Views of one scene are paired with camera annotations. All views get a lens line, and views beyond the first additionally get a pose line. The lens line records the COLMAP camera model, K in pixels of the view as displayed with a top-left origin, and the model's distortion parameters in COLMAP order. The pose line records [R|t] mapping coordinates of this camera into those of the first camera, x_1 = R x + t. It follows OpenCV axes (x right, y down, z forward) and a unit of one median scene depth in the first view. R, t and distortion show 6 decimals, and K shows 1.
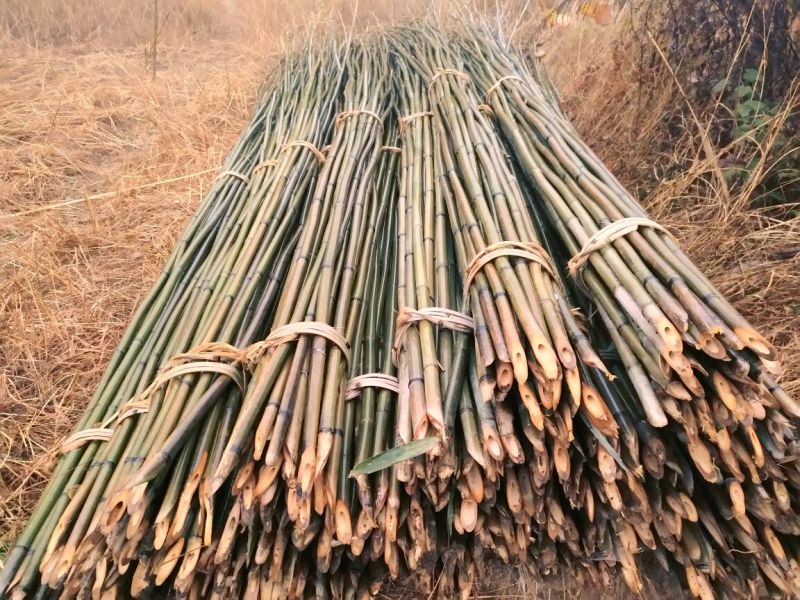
lens RADIAL K [[640.0, 0, 400.0], [0, 640.0, 300.0], [0, 0, 1]] dist [-0.012272, 0.052818]
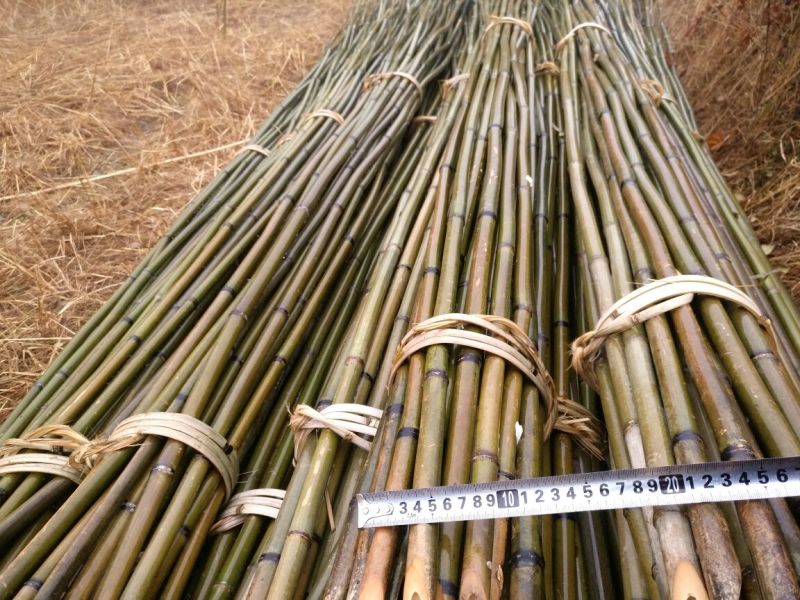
lens RADIAL K [[640.0, 0, 400.0], [0, 640.0, 300.0], [0, 0, 1]] dist [-0.012272, 0.052818]
pose [[0.984954, 0.040571, -0.167988, 0.088861], [-0.029193, 0.997144, 0.069654, -0.059721], [0.170334, -0.063702, 0.983325, 0.169165]]
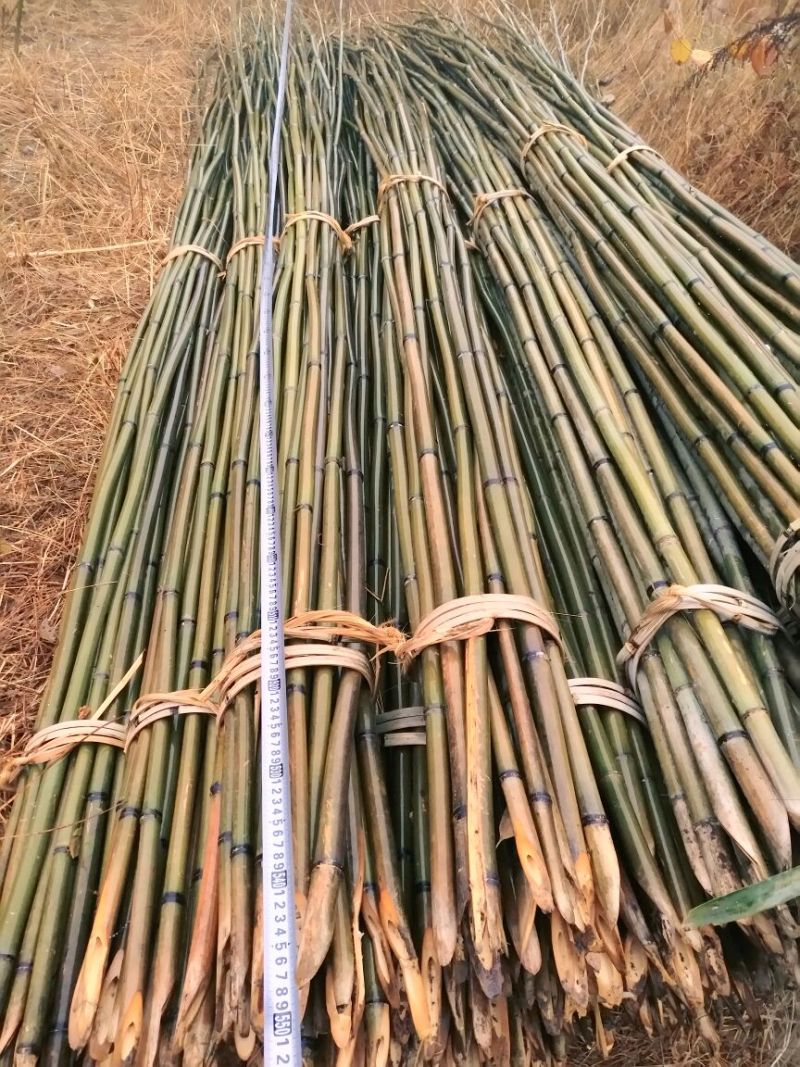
lens RADIAL K [[859.5, 0, 400.0], [0, 859.5, 533.5], [0, 0, 1]] dist [0.010934, 0.002540]
pose [[0.989981, 0.073805, 0.120379, -0.147270], [-0.089451, 0.987441, 0.130228, -0.050356], [-0.109256, -0.139691, 0.984149, 0.102924]]
